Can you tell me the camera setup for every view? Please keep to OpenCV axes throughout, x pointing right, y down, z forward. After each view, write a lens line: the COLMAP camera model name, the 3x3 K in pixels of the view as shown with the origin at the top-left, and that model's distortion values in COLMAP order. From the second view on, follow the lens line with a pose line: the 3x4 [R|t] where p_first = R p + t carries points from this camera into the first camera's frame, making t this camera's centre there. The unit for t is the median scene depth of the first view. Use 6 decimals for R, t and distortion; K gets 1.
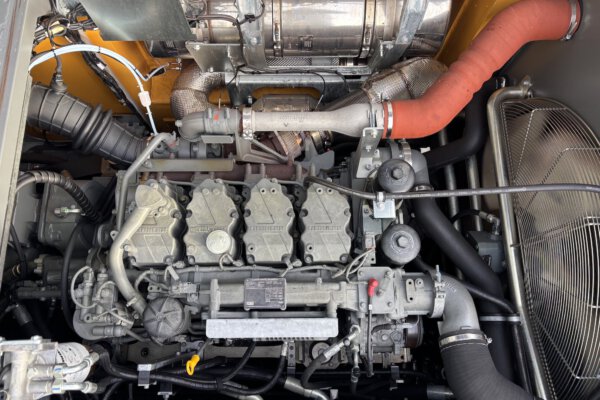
lens RADIAL K [[453.9, 0, 300.0], [0, 453.9, 200.0], [0, 0, 1]] dist [0.047100, -0.063362]
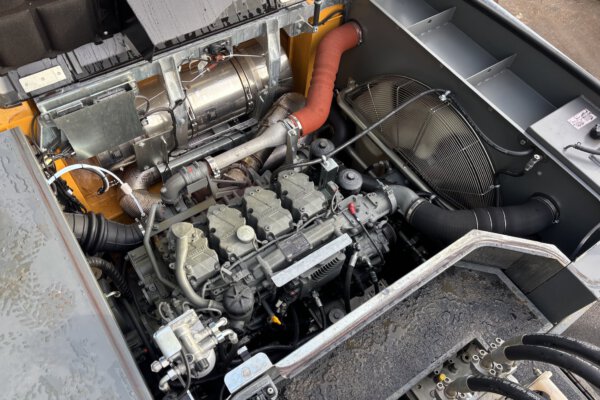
lens RADIAL K [[453.9, 0, 300.0], [0, 453.9, 200.0], [0, 0, 1]] dist [0.047100, -0.063362]
pose [[0.825303, -0.437998, 0.356416, -0.478283], [0.517866, 0.838710, -0.168465, 0.316923], [-0.225142, 0.323610, 0.919014, -0.320527]]
